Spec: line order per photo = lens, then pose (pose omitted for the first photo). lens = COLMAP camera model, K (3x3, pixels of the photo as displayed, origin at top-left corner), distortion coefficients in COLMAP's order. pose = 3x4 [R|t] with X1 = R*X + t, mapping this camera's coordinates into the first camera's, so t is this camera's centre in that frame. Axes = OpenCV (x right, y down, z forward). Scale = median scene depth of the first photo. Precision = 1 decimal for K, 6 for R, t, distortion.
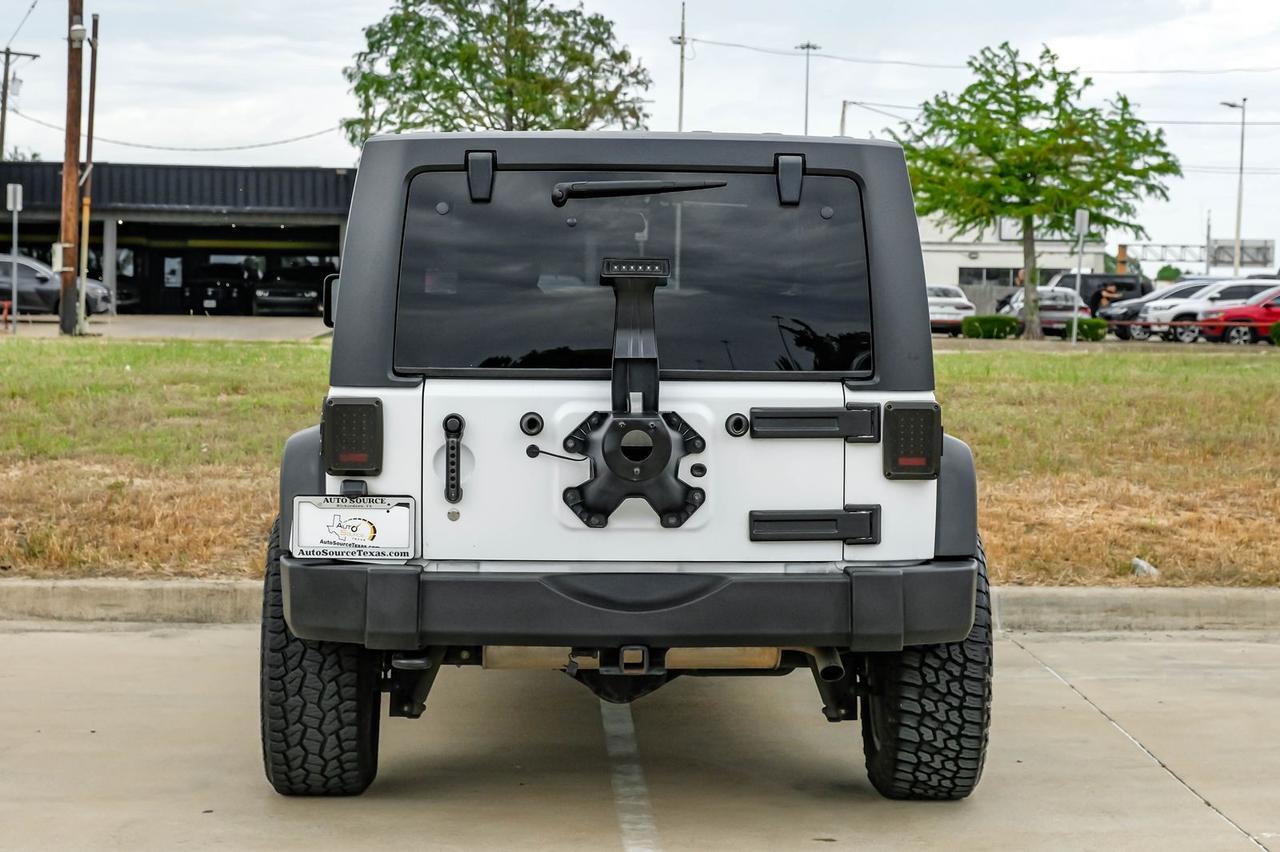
lens RADIAL K [[3565.3, 0, 645.0], [0, 3565.3, 404.6], [0, 0, 1]] dist [0.132063, 0.728285]
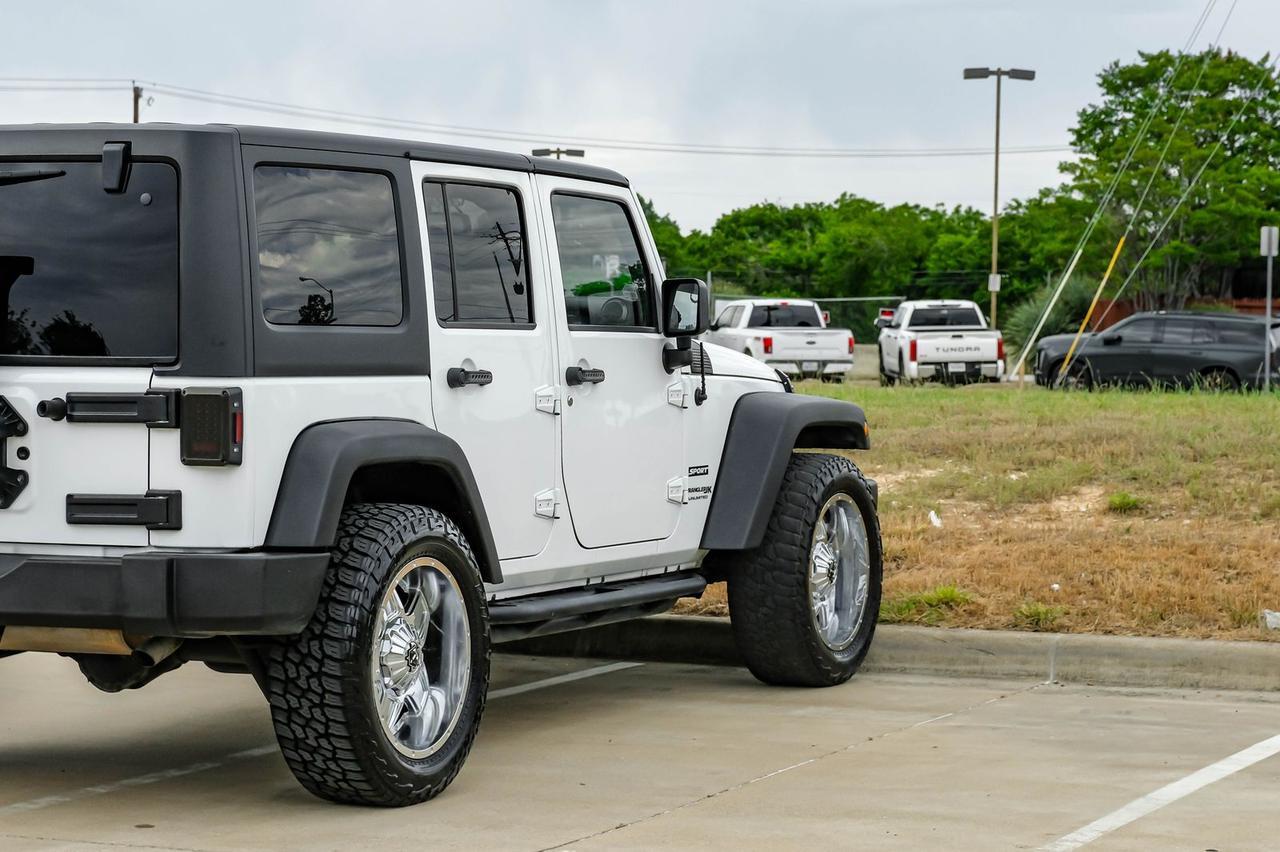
lens RADIAL K [[4137.5, 0, 692.3], [0, 4137.5, 425.3], [0, 0, 1]] dist [0.098282, 1.869625]
pose [[0.854202, 0.009575, -0.519853, 0.562837], [-0.022053, 0.999598, -0.017824, 0.019437], [0.519473, 0.026690, 0.854070, 0.061330]]
